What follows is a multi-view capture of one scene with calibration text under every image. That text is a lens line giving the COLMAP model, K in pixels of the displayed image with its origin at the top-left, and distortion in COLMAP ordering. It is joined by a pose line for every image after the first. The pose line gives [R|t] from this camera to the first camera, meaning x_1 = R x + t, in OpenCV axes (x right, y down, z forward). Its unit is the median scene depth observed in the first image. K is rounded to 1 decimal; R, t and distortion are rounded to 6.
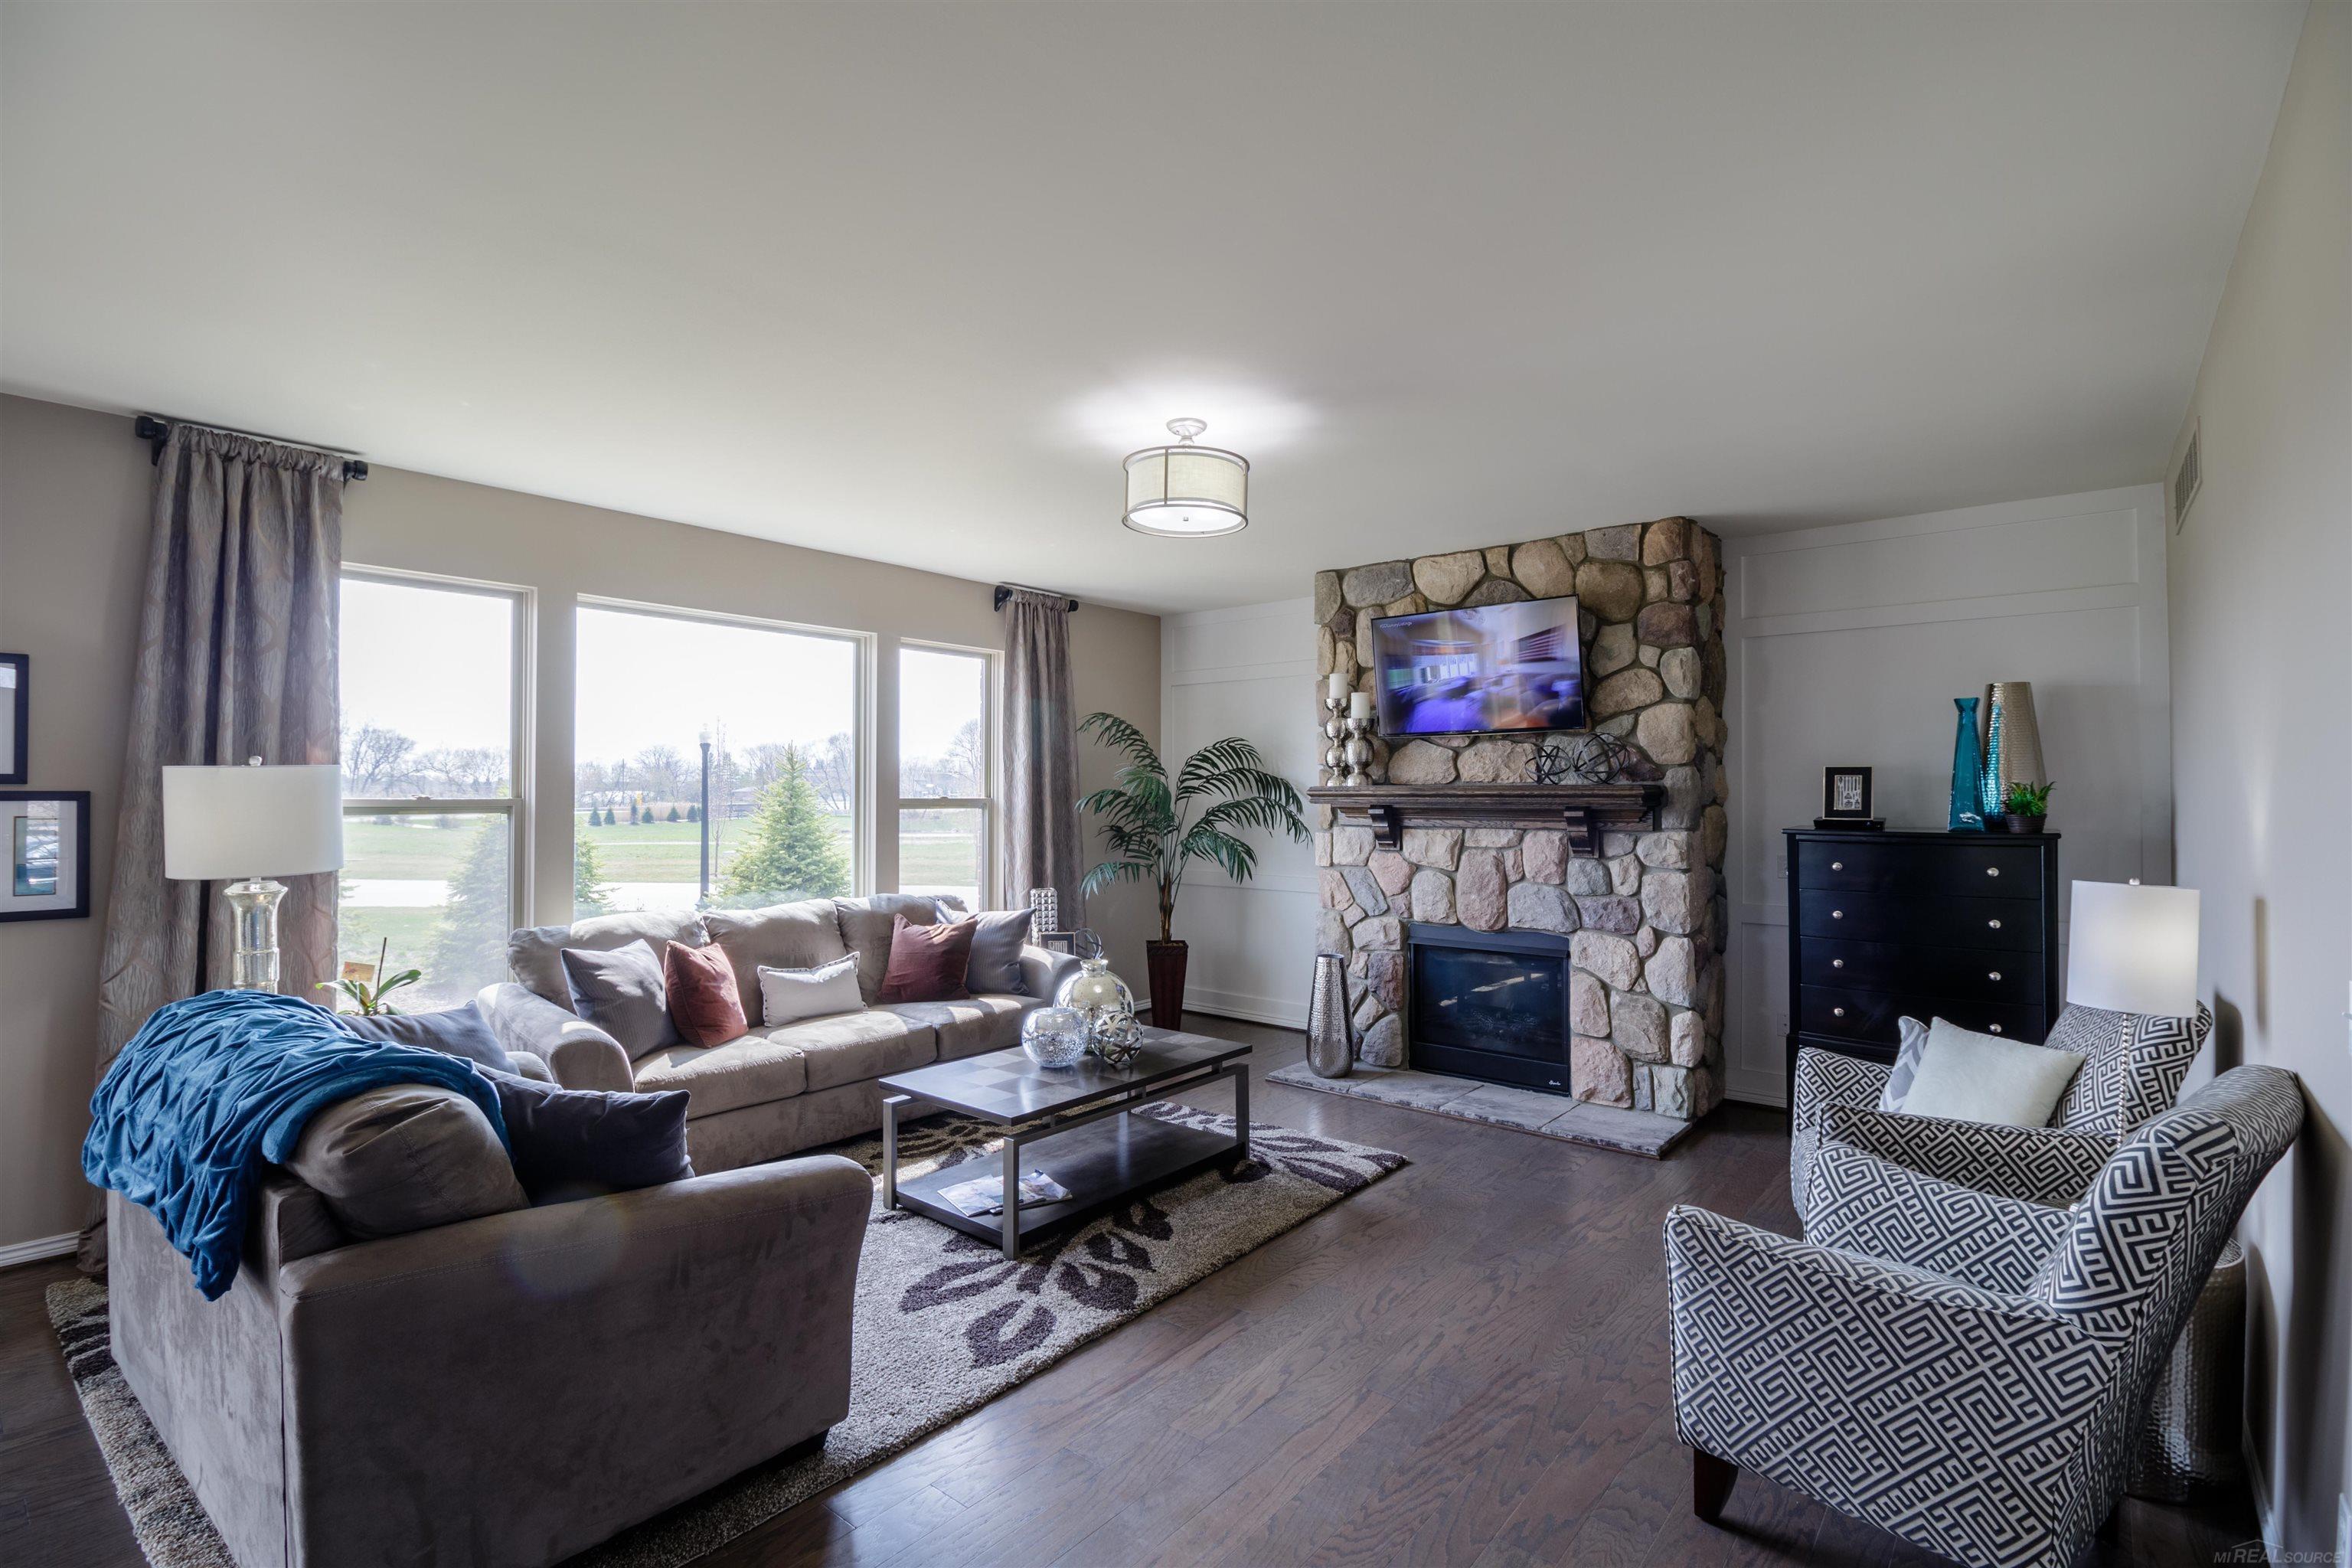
lens RADIAL K [[1086.4, 0, 1181.0], [0, 1086.4, 782.2], [0, 0, 1]] dist [0.001713, -0.014384]
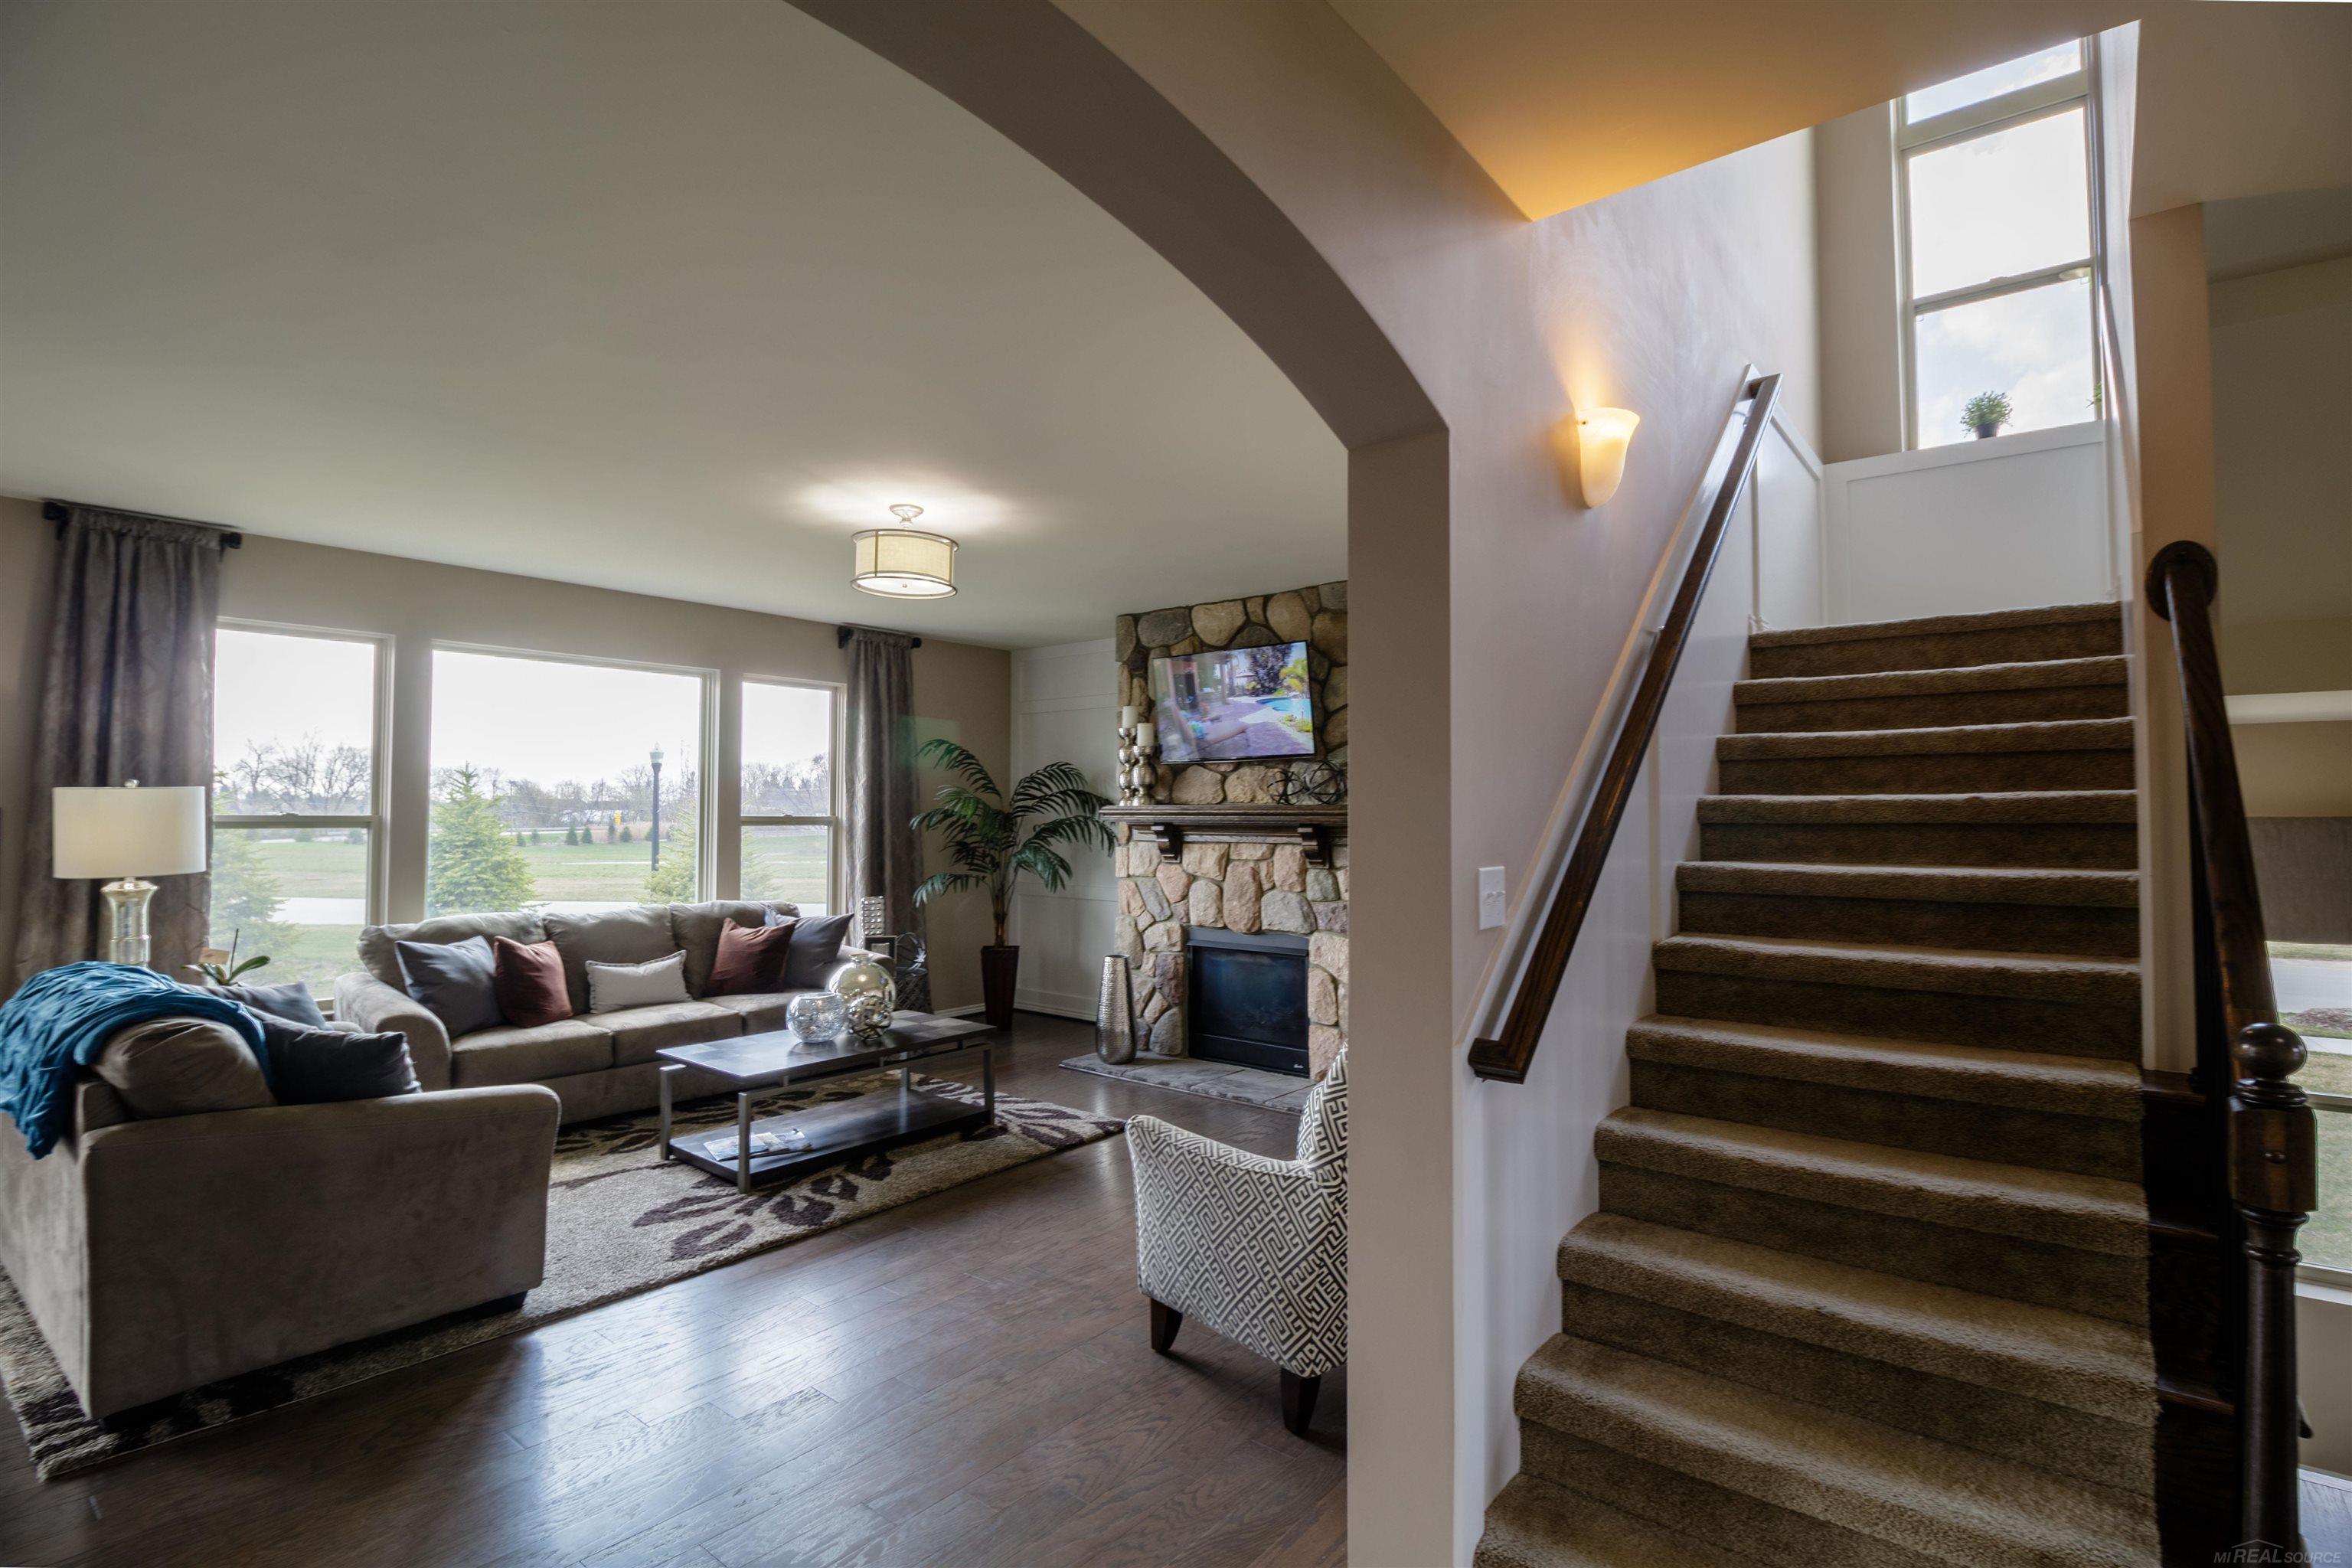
lens RADIAL K [[1101.7, 0, 1182.1], [0, 1101.7, 782.4], [0, 0, 1]] dist [-0.001717, -0.012198]
pose [[0.999968, 0.001854, 0.007756, 0.225732], [-0.001714, 0.999835, -0.018057, -0.000032], [-0.007788, 0.018043, 0.999807, -0.170791]]
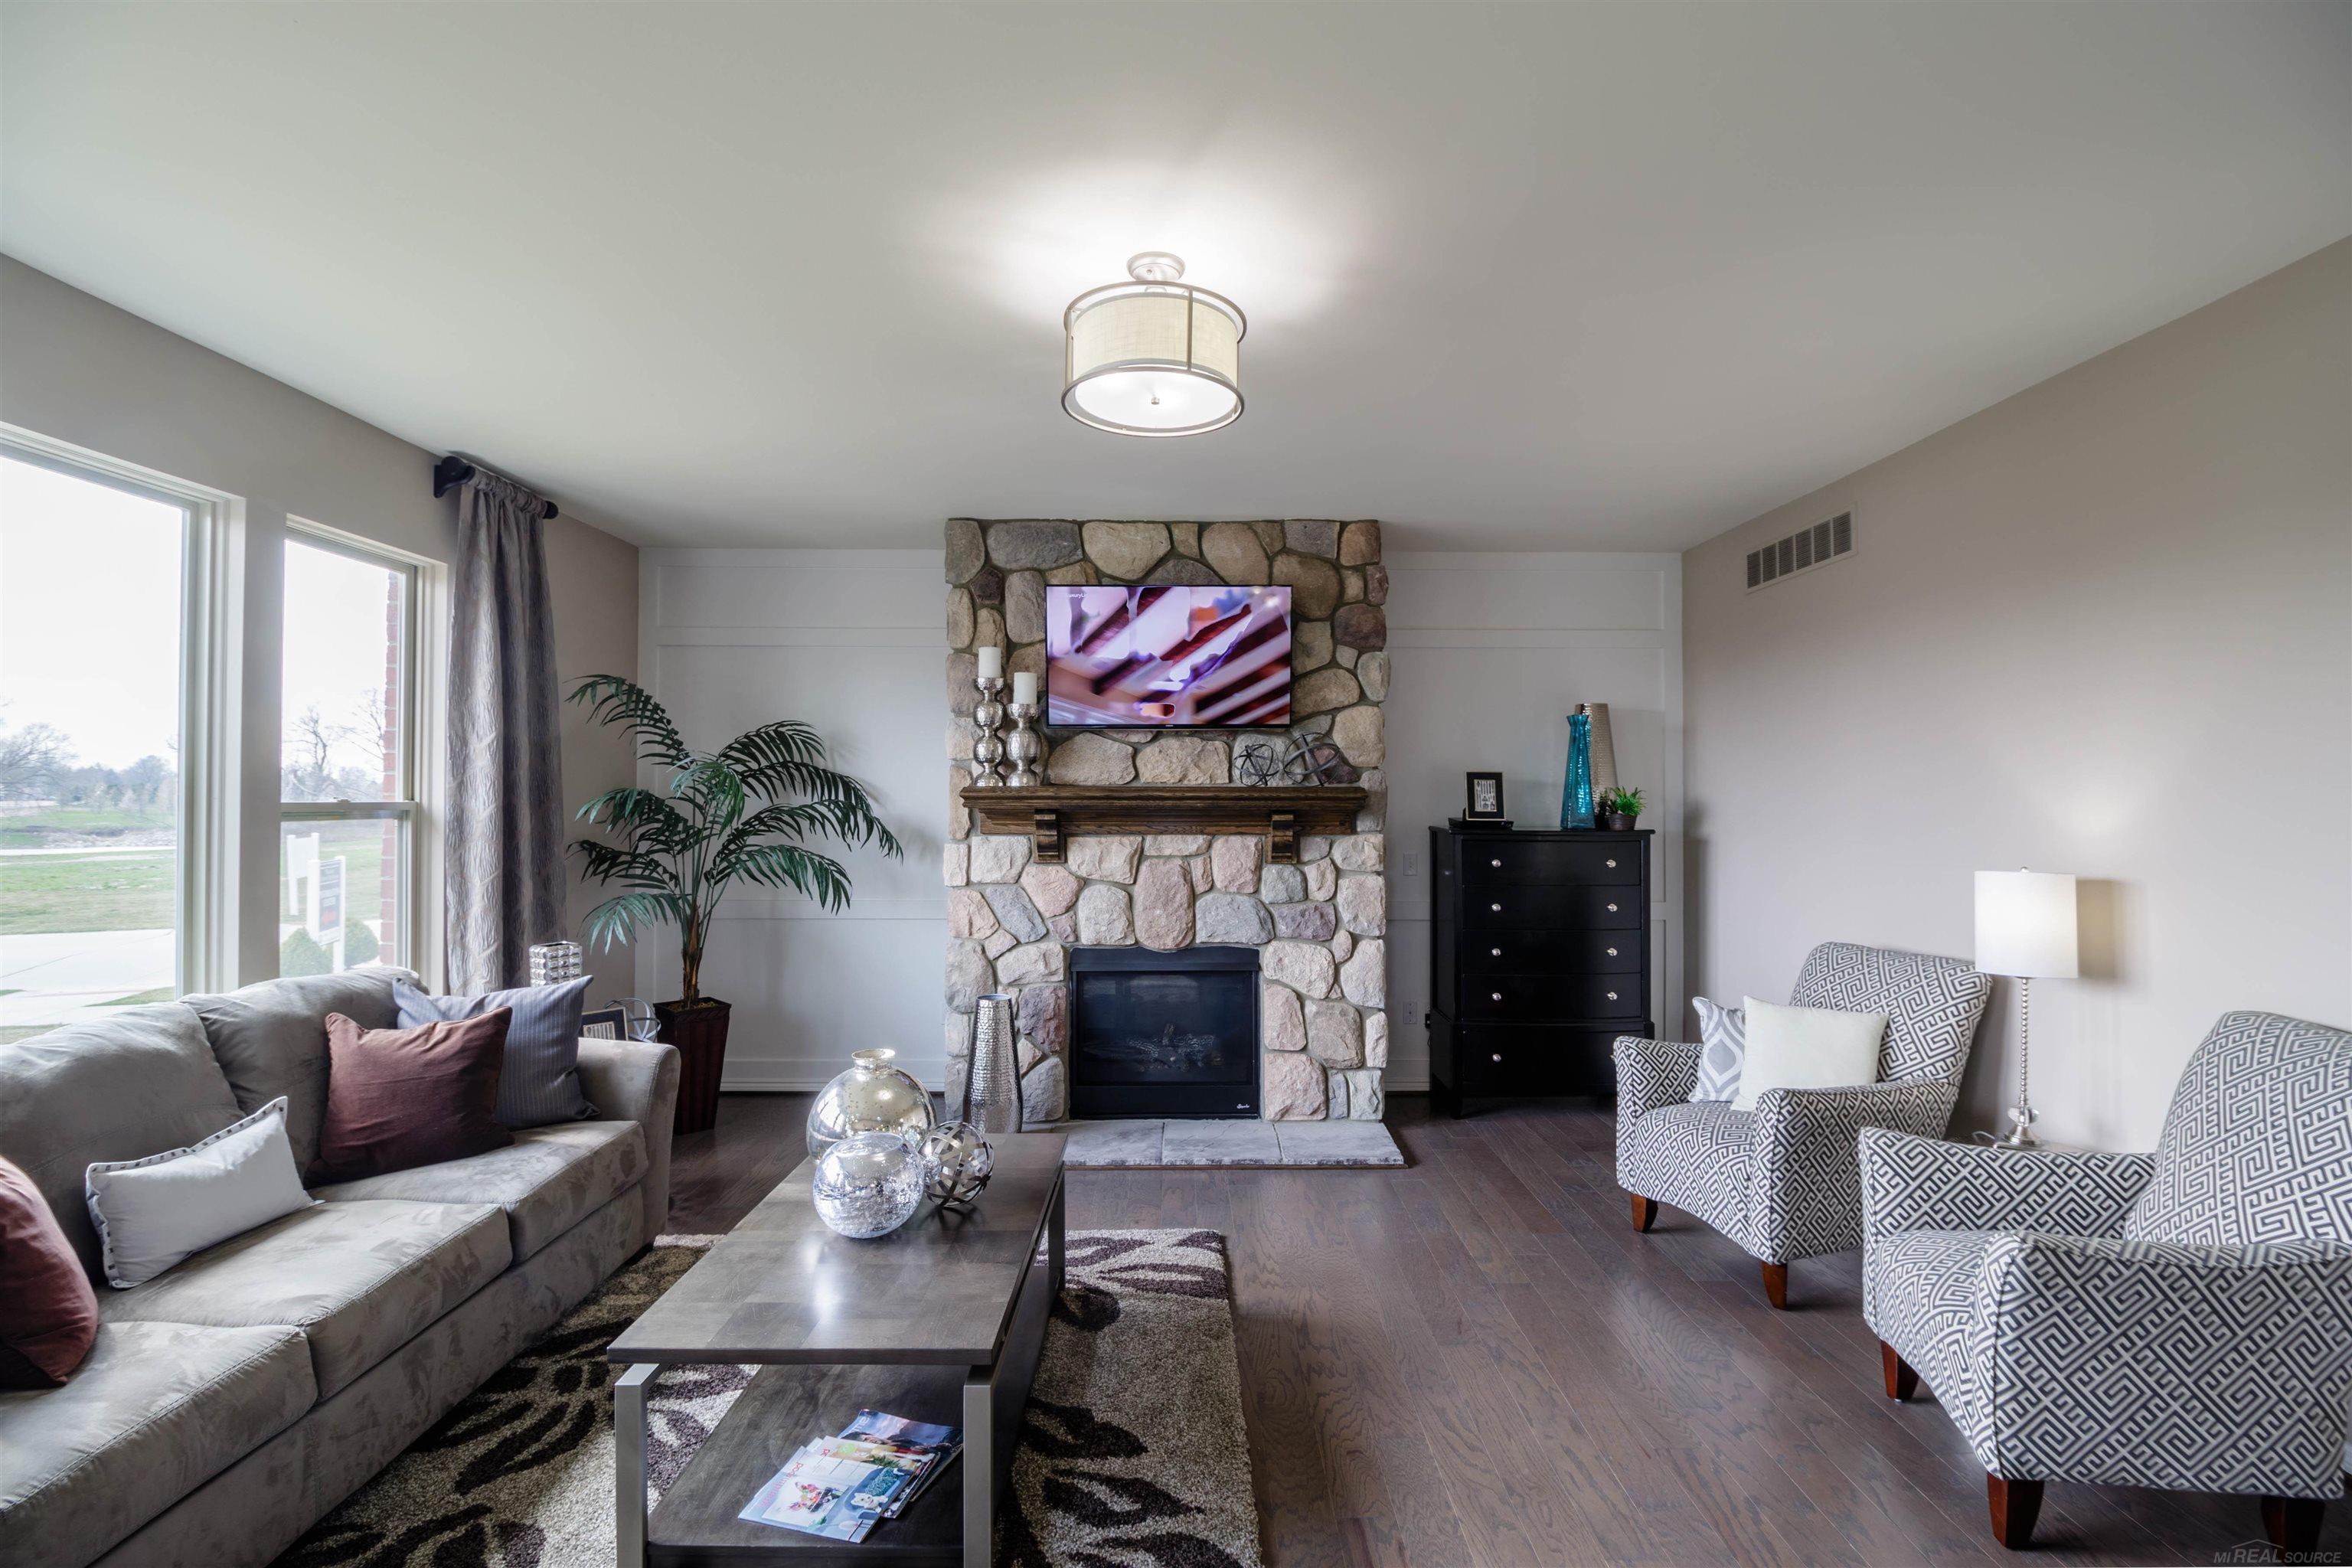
lens RADIAL K [[1092.1, 0, 1196.2], [0, 1092.1, 783.3], [0, 0, 1]] dist [0.001234, -0.014996]
pose [[0.762388, 0.008559, 0.647064, -0.314308], [-0.009021, 0.999956, -0.002598, 0.002550], [-0.647058, -0.003857, 0.762431, 0.331638]]
